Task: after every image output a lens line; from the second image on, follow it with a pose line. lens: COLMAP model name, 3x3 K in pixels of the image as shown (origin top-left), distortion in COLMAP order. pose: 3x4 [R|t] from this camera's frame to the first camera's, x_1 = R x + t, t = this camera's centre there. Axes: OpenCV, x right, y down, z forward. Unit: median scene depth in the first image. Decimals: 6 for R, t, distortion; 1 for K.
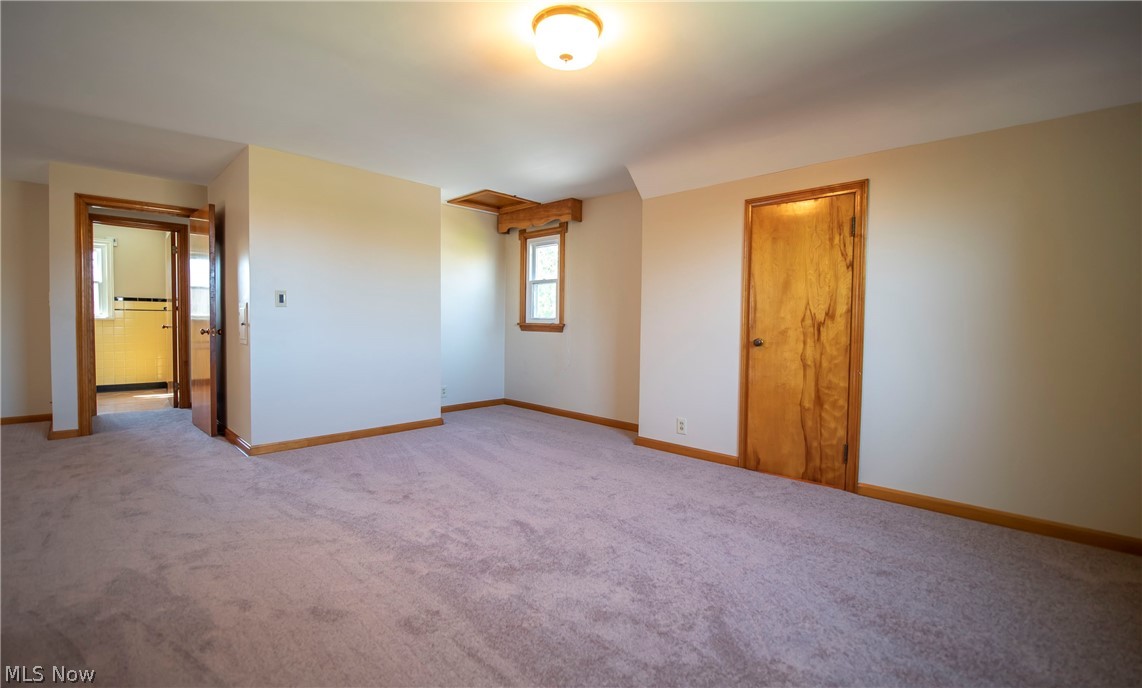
lens RADIAL K [[488.6, 0, 570.2], [0, 488.6, 341.7], [0, 0, 1]] dist [-0.001375, -0.000126]
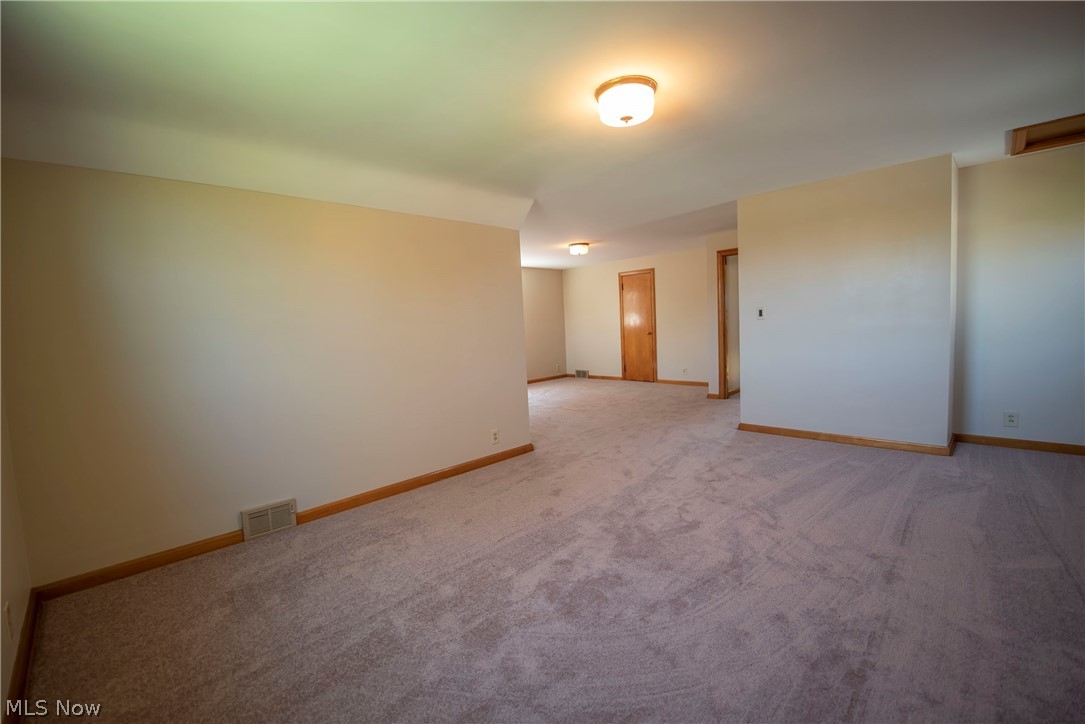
lens RADIAL K [[471.7, 0, 542.3], [0, 471.7, 360.8], [0, 0, 1]] dist [0.000434, 0.000013]
pose [[-0.017306, 0.069656, -0.997421, 0.864274], [0.007214, 0.997553, 0.069540, -0.072557], [0.999824, -0.005992, -0.017766, 0.611866]]
